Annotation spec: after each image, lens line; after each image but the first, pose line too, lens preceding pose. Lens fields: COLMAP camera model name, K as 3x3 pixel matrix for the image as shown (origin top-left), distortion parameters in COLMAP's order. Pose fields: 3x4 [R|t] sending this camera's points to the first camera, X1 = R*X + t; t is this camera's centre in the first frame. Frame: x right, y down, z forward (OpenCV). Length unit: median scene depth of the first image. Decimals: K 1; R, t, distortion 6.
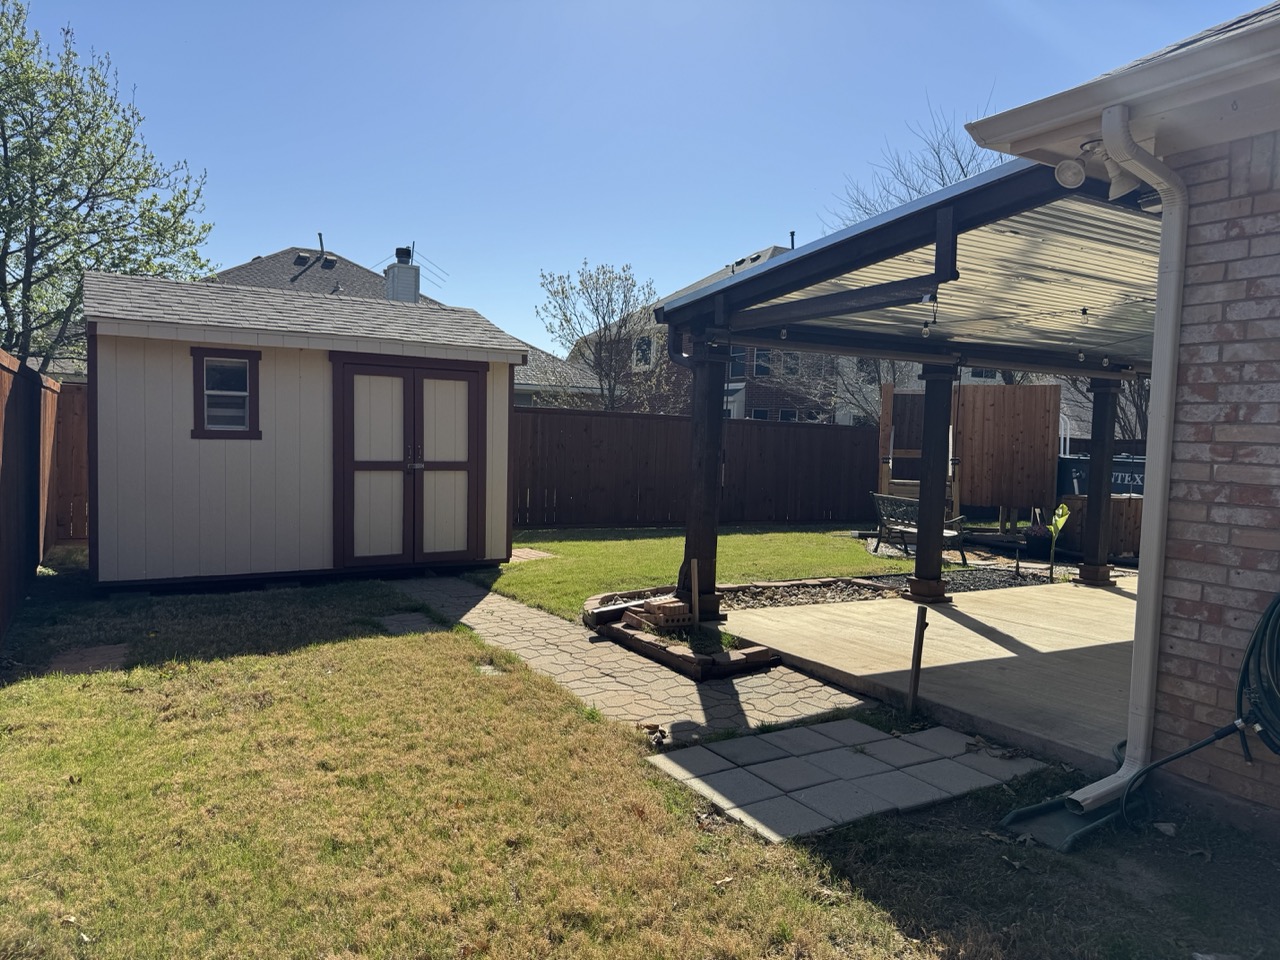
lens RADIAL K [[884.2, 0, 642.7], [0, 884.2, 478.4], [0, 0, 1]] dist [0.052861, -0.059822]
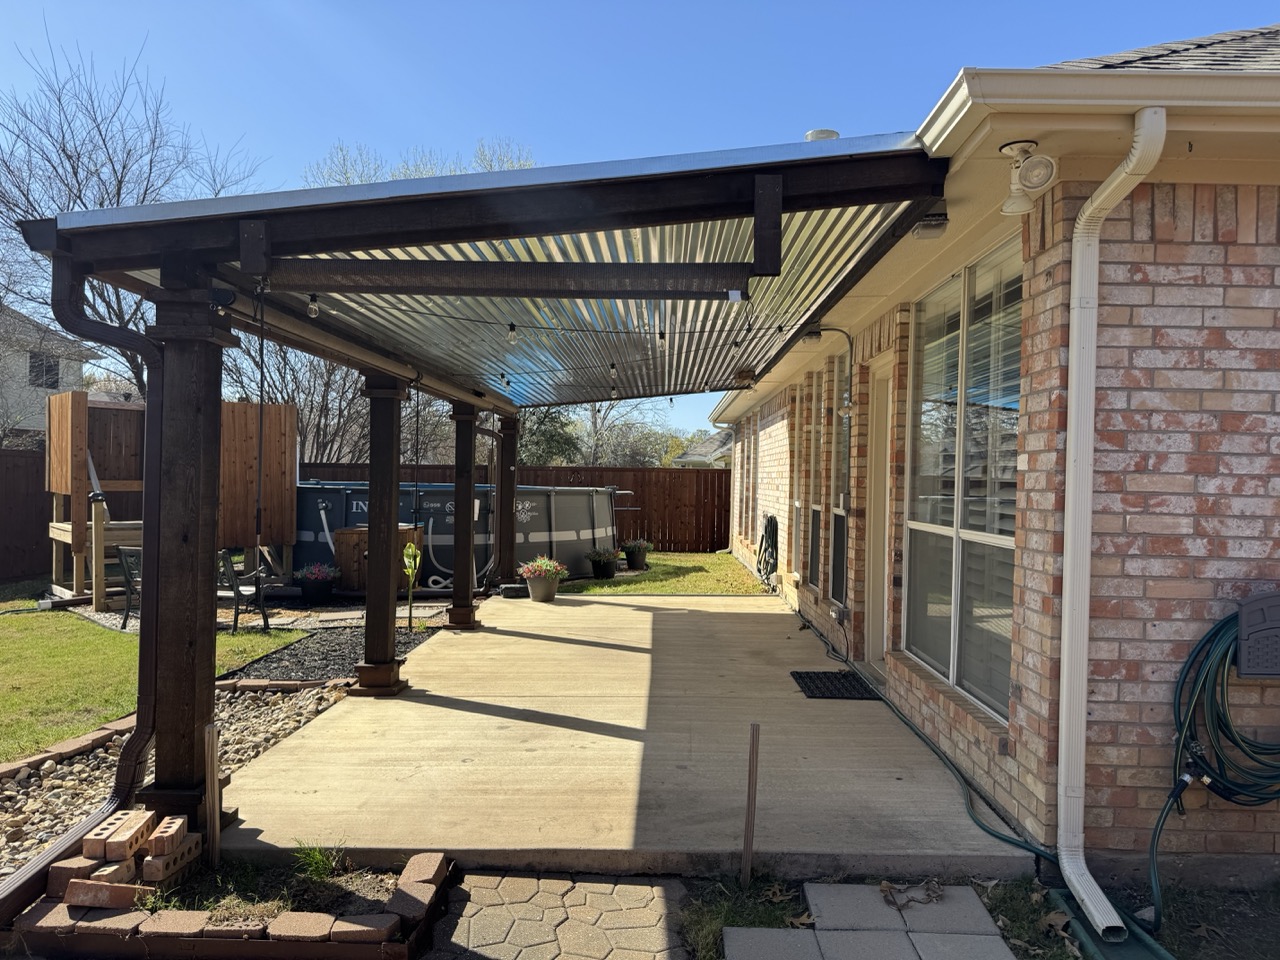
lens RADIAL K [[884.2, 0, 640.9], [0, 884.2, 481.7], [0, 0, 1]] dist [0.052861, -0.059822]
pose [[0.527697, -0.025676, 0.849045, -0.453423], [0.040315, 0.999174, 0.005160, -0.078029], [-0.848475, 0.031506, 0.528296, 0.940400]]
